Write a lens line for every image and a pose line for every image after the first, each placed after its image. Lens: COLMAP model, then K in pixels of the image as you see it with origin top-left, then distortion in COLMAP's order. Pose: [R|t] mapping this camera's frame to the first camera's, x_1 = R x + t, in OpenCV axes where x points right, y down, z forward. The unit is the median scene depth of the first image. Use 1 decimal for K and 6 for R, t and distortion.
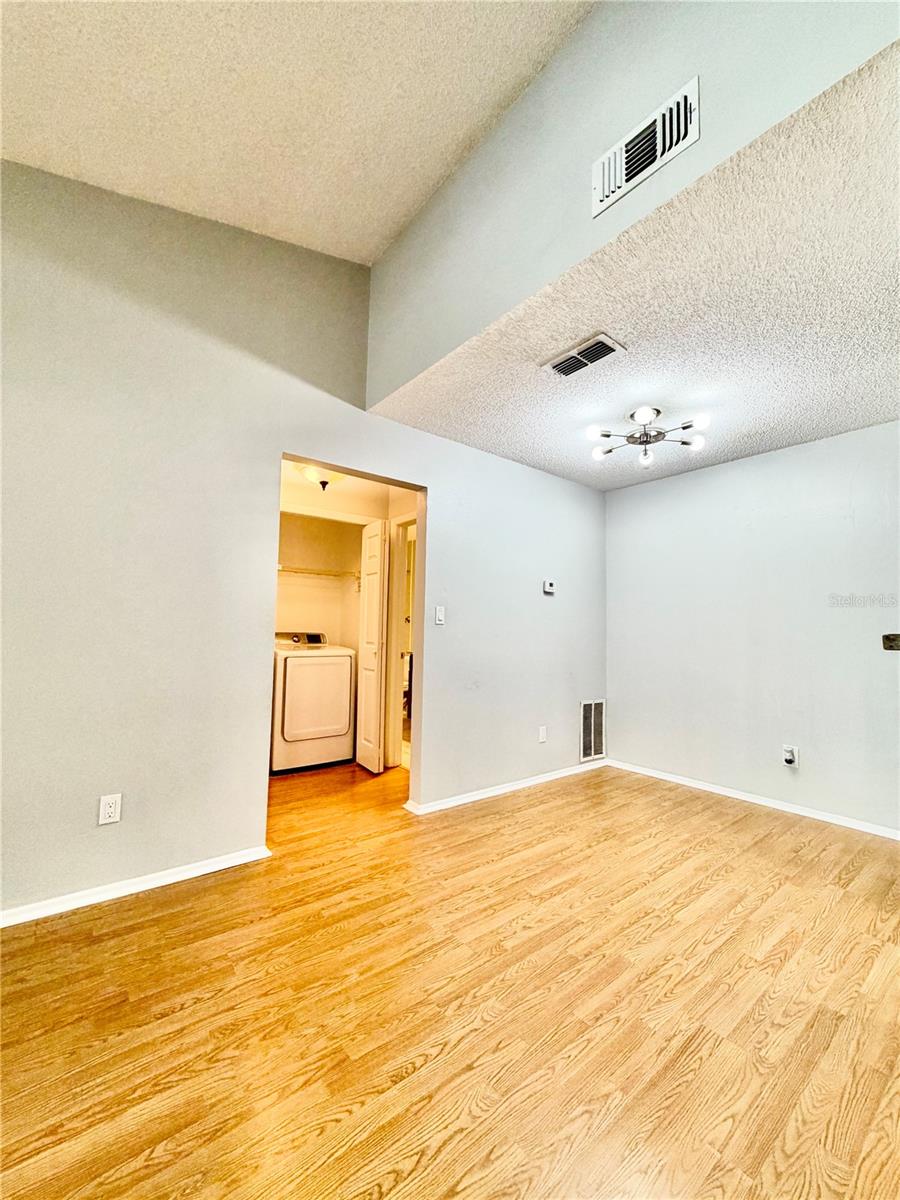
lens RADIAL K [[478.5, 0, 450.8], [0, 478.5, 598.5], [0, 0, 1]] dist [-0.002075, -0.000134]
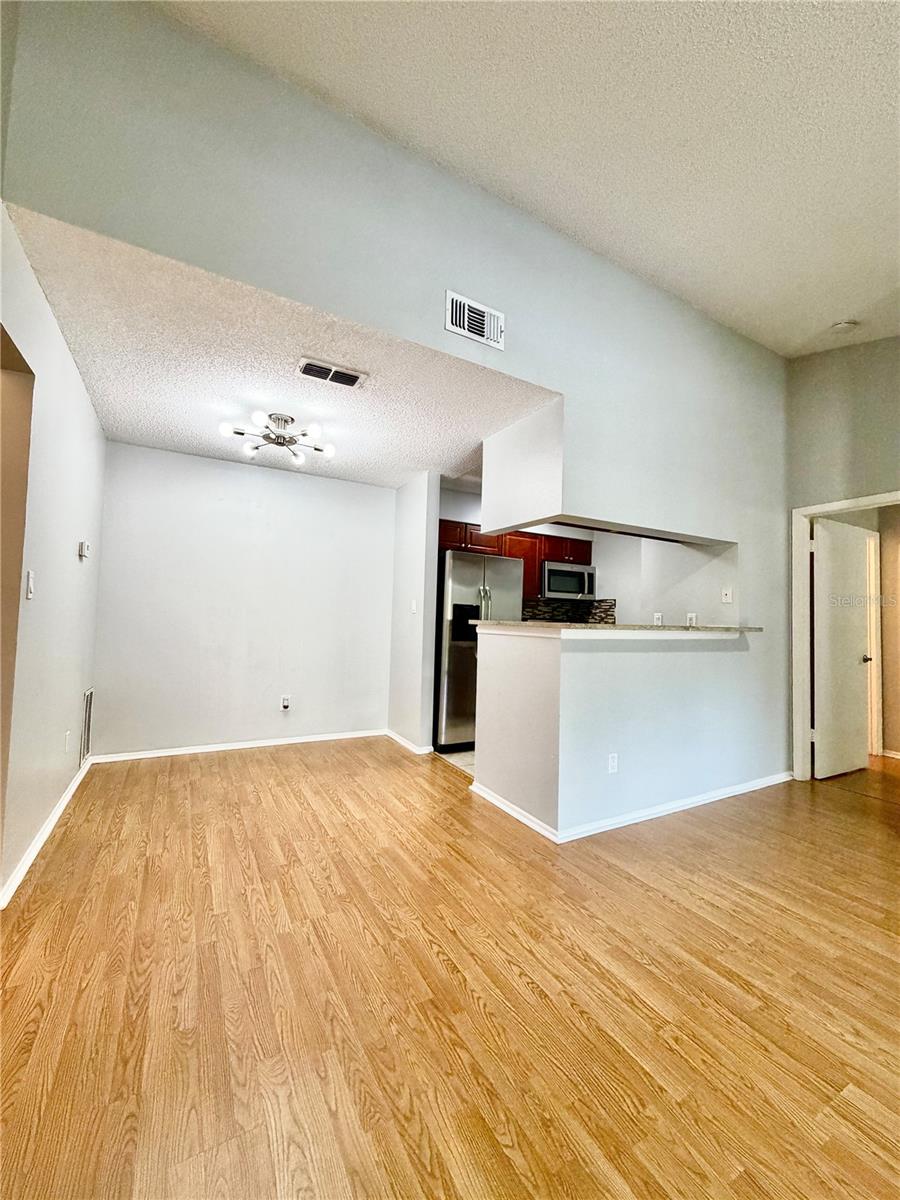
lens RADIAL K [[478.5, 0, 450.8], [0, 478.5, 598.5], [0, 0, 1]] dist [-0.002075, -0.000134]
pose [[0.159510, 0.027492, 0.986813, -0.653599], [-0.094646, 0.995433, -0.012433, 0.010066], [-0.982649, -0.091415, 0.161384, 0.412526]]
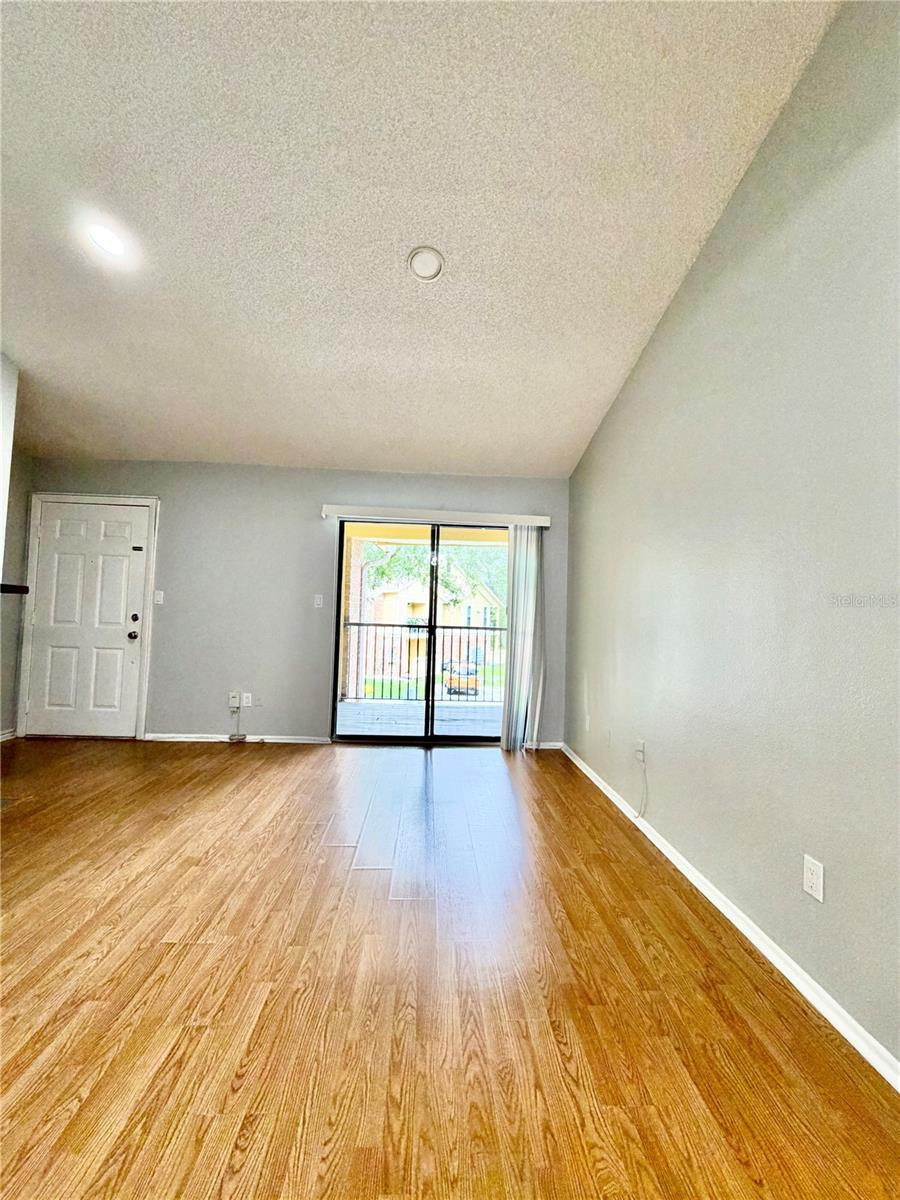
lens RADIAL K [[478.5, 0, 450.8], [0, 478.5, 598.5], [0, 0, 1]] dist [-0.002075, -0.000134]
pose [[-0.581604, -0.070505, -0.810411, 0.189511], [0.010989, 0.995465, -0.094491, 0.053644], [0.813398, -0.063862, -0.578191, 0.756726]]
